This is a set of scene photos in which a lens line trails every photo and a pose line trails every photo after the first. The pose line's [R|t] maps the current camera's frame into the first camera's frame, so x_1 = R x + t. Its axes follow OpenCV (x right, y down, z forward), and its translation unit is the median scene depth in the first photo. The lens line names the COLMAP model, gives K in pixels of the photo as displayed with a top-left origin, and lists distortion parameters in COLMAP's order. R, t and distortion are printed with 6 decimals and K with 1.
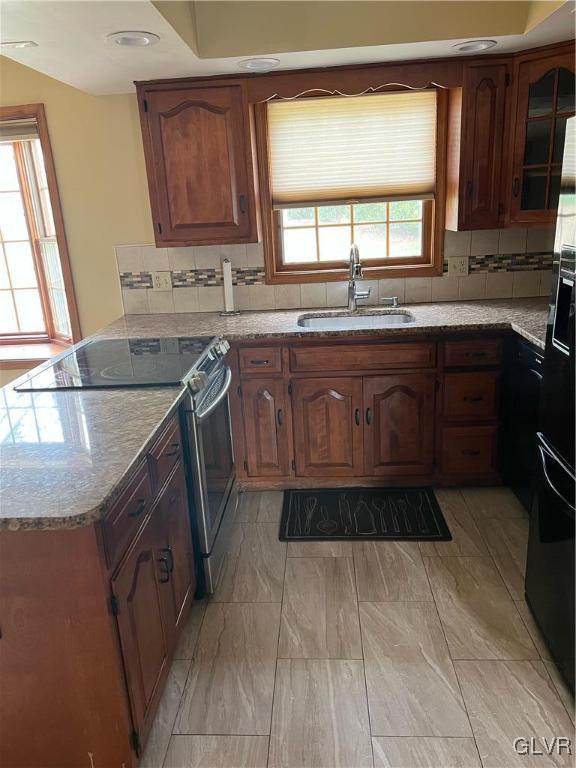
lens RADIAL K [[605.4, 0, 288.0], [0, 605.4, 386.5], [0, 0, 1]] dist [0.052646, -0.021522]
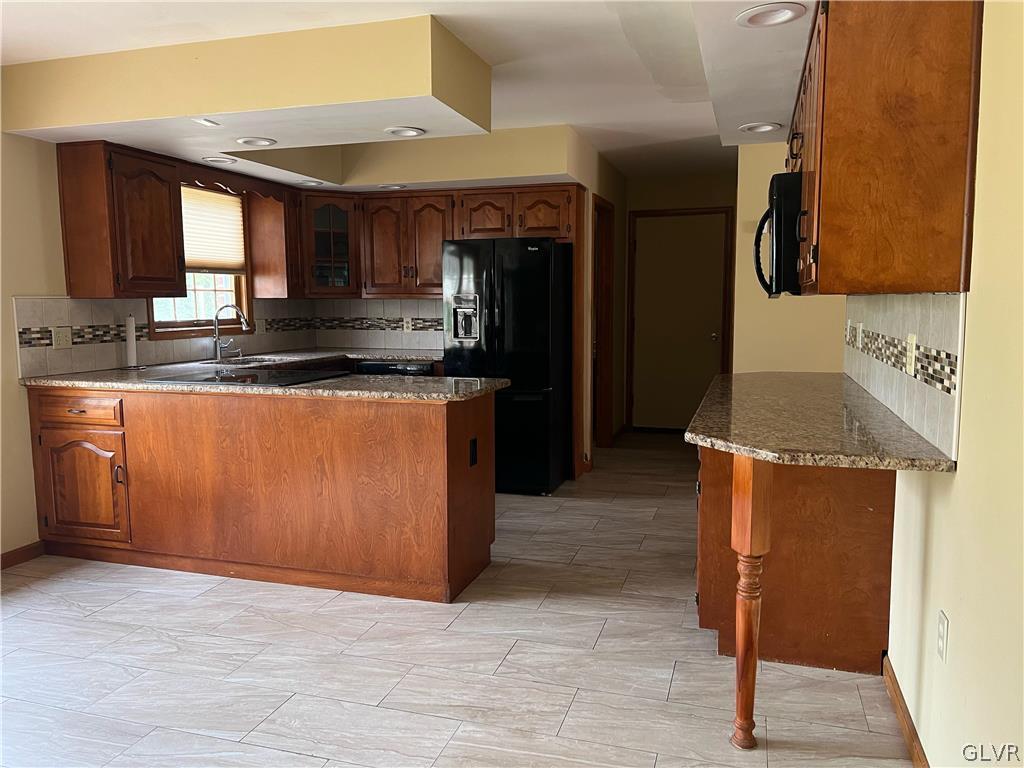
lens RADIAL K [[807.2, 0, 511.9], [0, 807.2, 386.6], [0, 0, 1]] dist [0.052646, -0.021522]
pose [[0.243319, -0.051373, 0.968585, -1.224167], [0.272220, 0.962079, -0.017356, 0.097549], [-0.930963, 0.267891, 0.248076, 0.105308]]
